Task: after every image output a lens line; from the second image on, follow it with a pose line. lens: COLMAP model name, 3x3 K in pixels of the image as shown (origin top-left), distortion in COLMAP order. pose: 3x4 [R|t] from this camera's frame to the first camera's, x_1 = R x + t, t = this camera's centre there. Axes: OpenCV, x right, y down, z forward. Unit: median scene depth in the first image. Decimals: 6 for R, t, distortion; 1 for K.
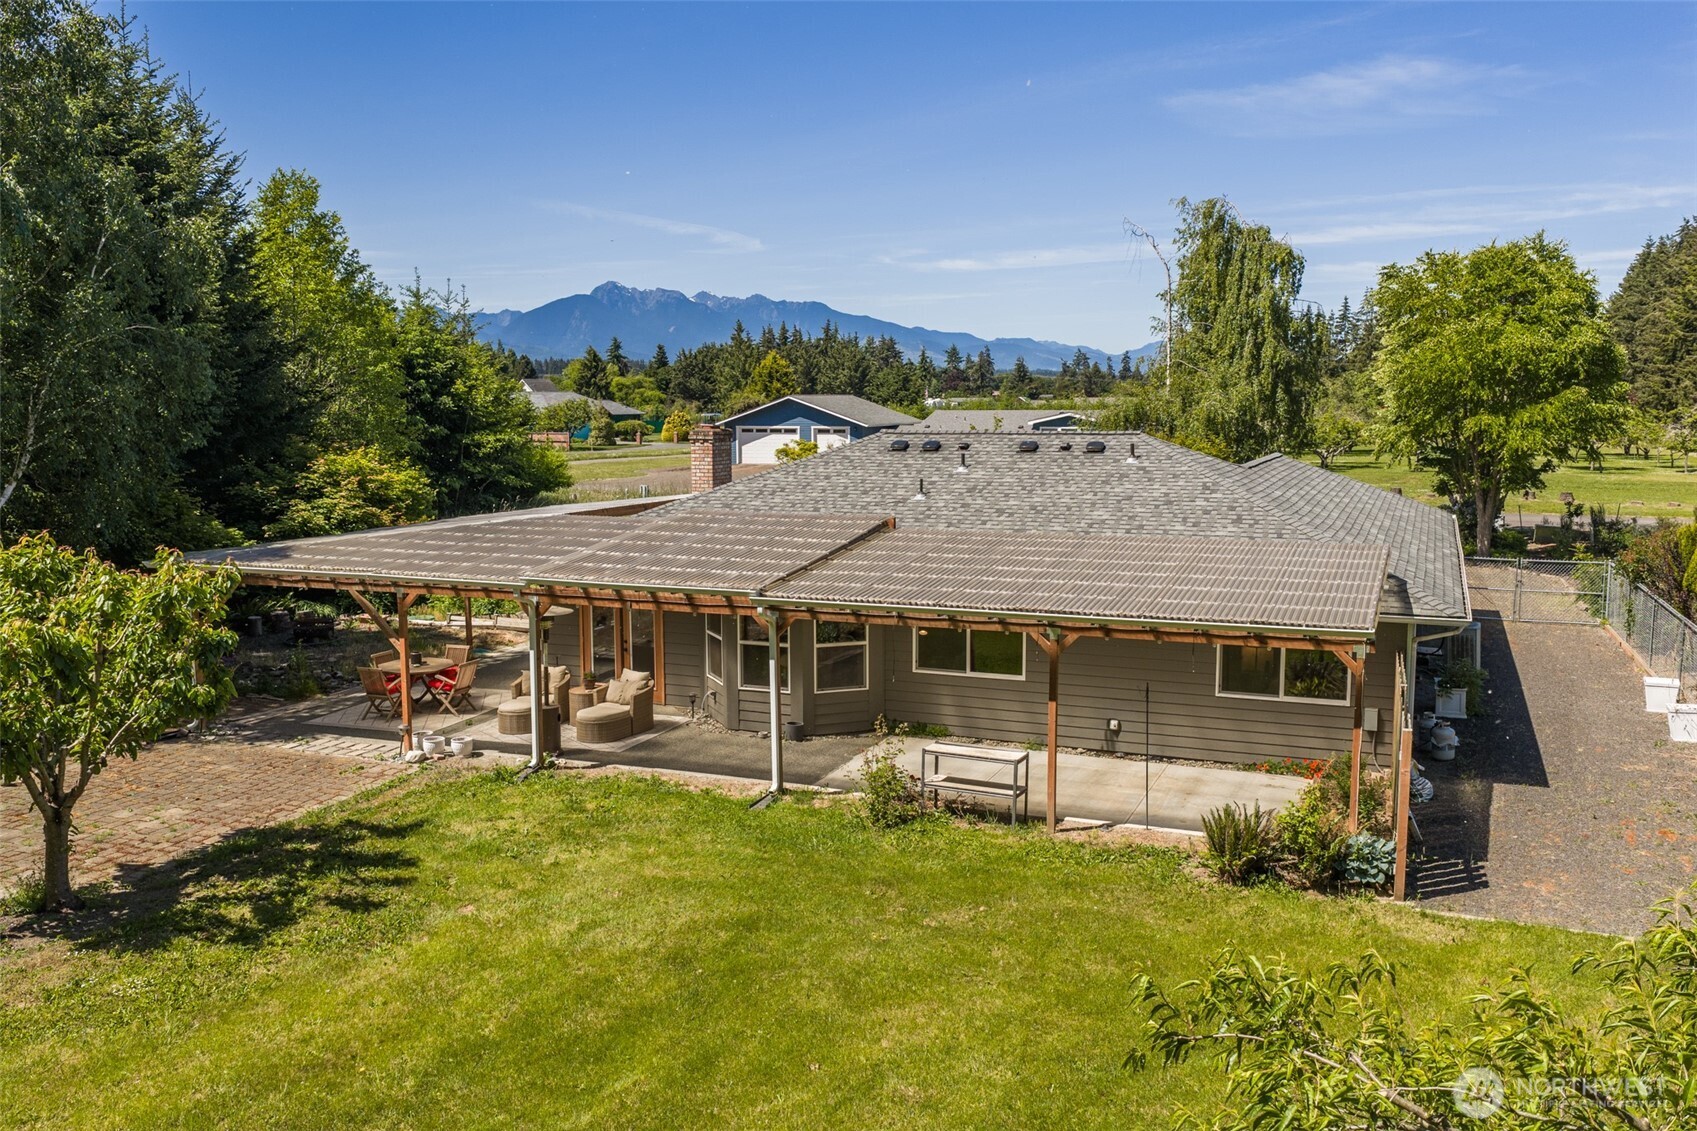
lens RADIAL K [[1401.1, 0, 824.6], [0, 1401.1, 578.0], [0, 0, 1]] dist [0.037477, -0.076524]
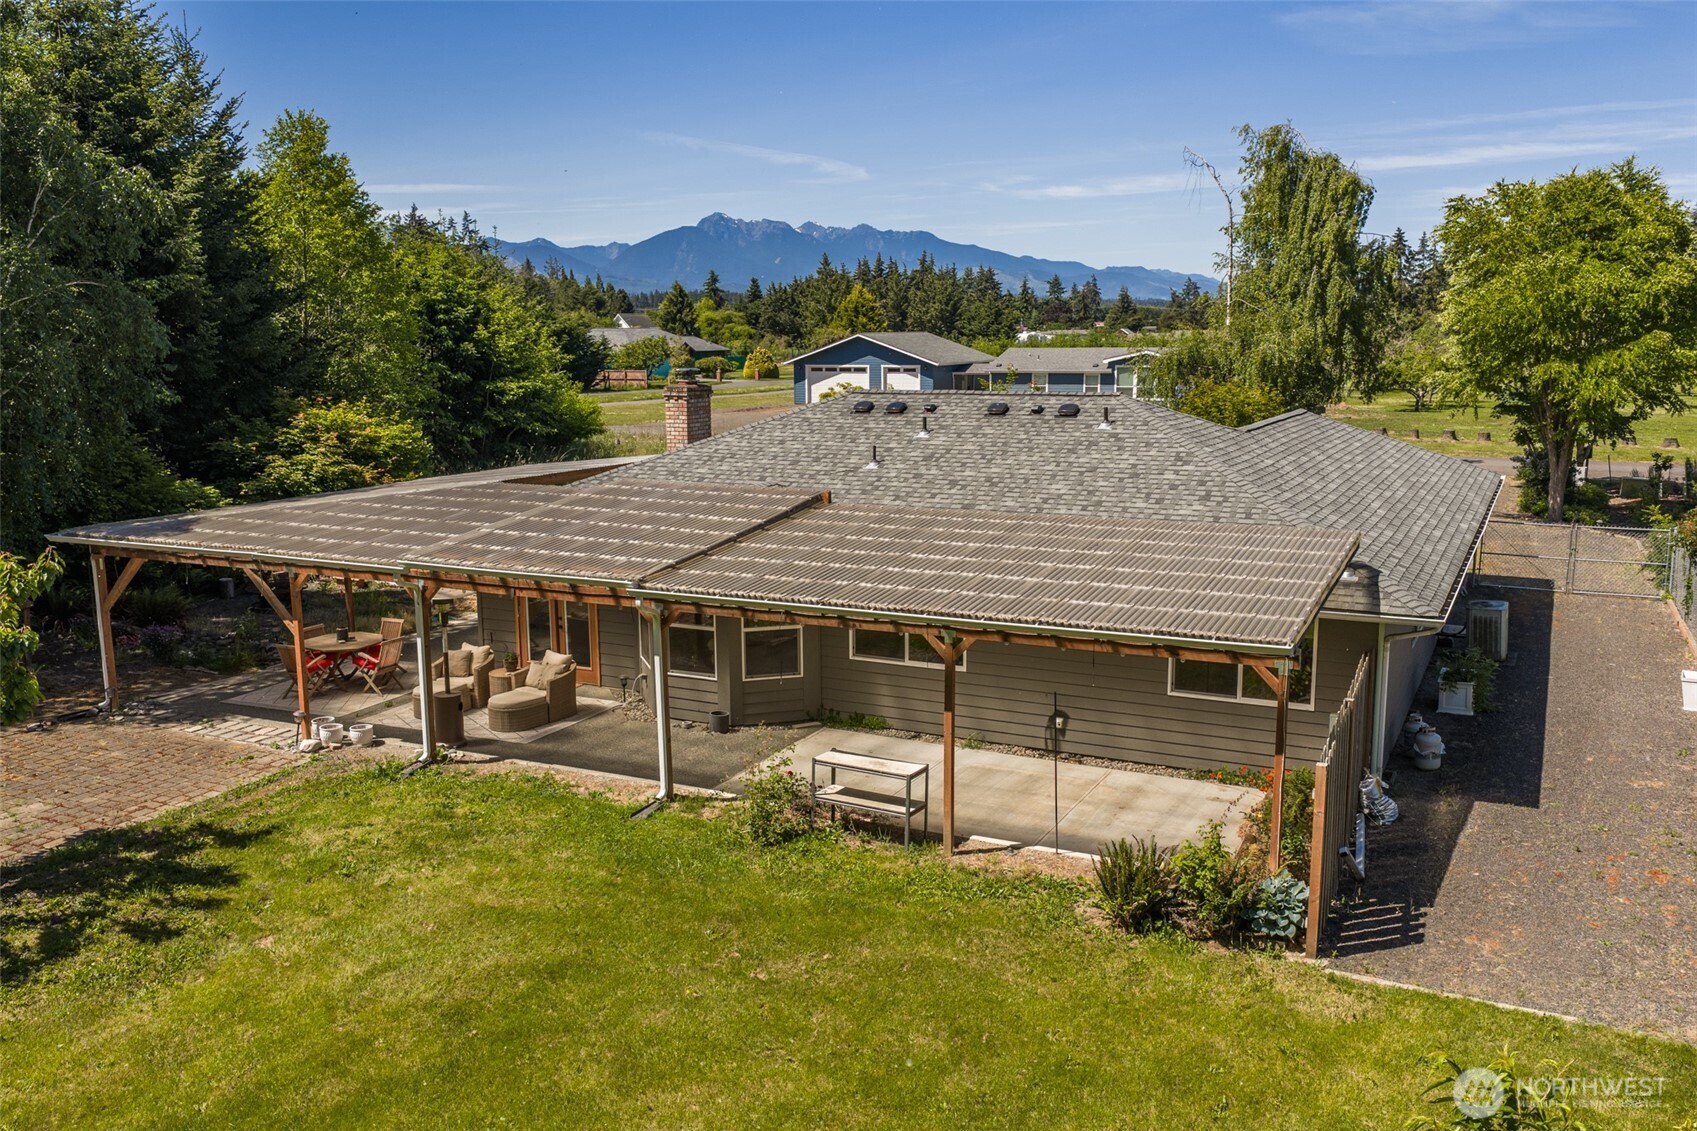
lens RADIAL K [[1401.1, 0, 824.6], [0, 1401.1, 578.0], [0, 0, 1]] dist [0.037477, -0.076524]
pose [[0.997290, 0.008398, -0.073092, 0.113535], [-0.004927, 0.998858, 0.047532, -0.029957], [0.073408, -0.047043, 0.996192, 0.082119]]
